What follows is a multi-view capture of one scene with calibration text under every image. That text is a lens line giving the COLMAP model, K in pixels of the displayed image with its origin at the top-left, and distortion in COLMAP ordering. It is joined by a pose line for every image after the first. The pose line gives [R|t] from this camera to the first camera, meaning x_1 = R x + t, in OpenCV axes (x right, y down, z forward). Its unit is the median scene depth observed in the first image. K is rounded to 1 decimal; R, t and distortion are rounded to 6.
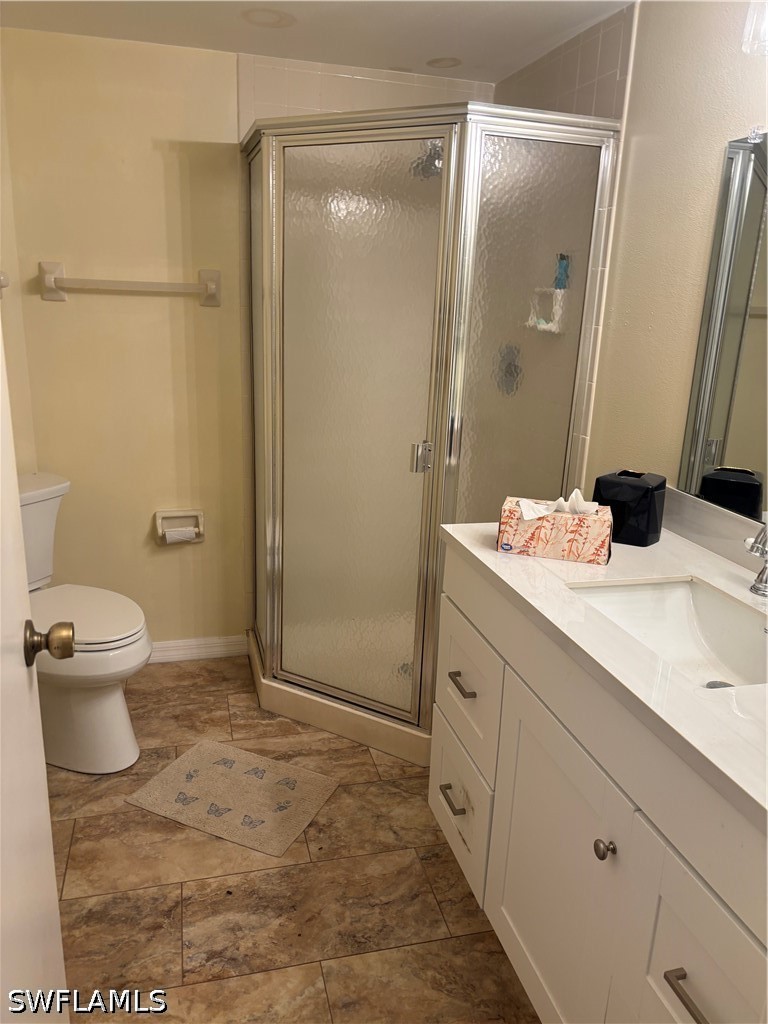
lens RADIAL K [[777.2, 0, 392.9], [0, 777.2, 514.9], [0, 0, 1]] dist [0.053570, -0.062261]
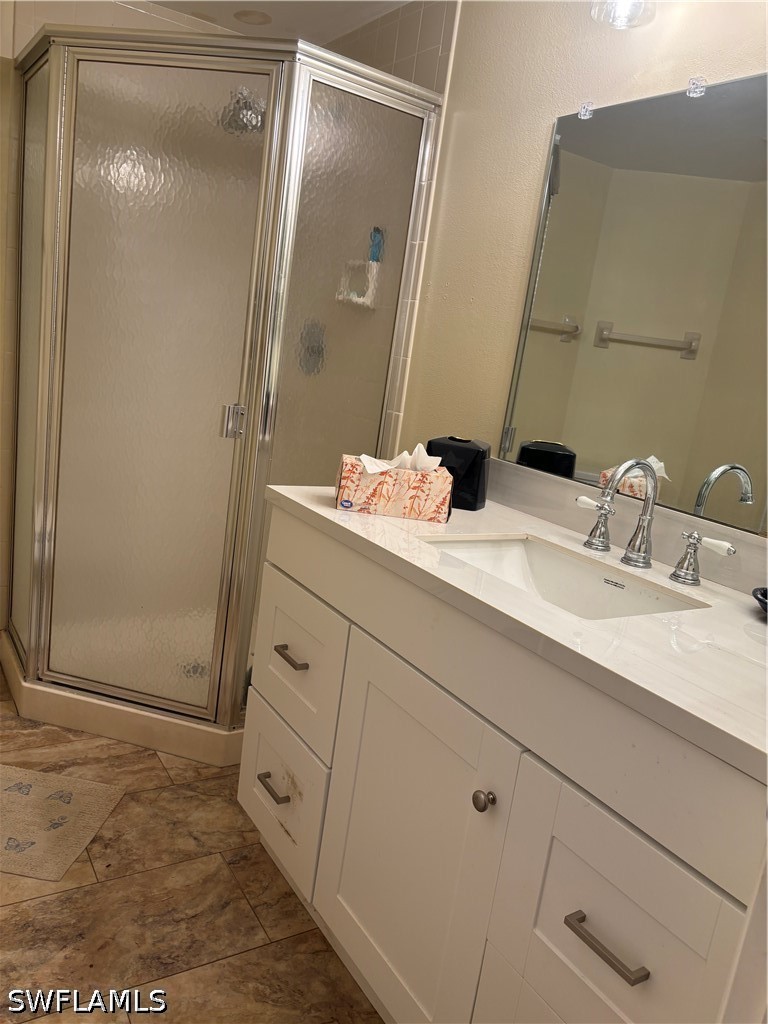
lens RADIAL K [[777.2, 0, 385.5], [0, 777.2, 511.6], [0, 0, 1]] dist [0.053570, -0.062261]
pose [[0.952093, 0.021251, 0.305069, -0.079921], [-0.011233, 0.999340, -0.034556, 0.070637], [-0.305602, 0.029474, 0.951703, 0.085557]]
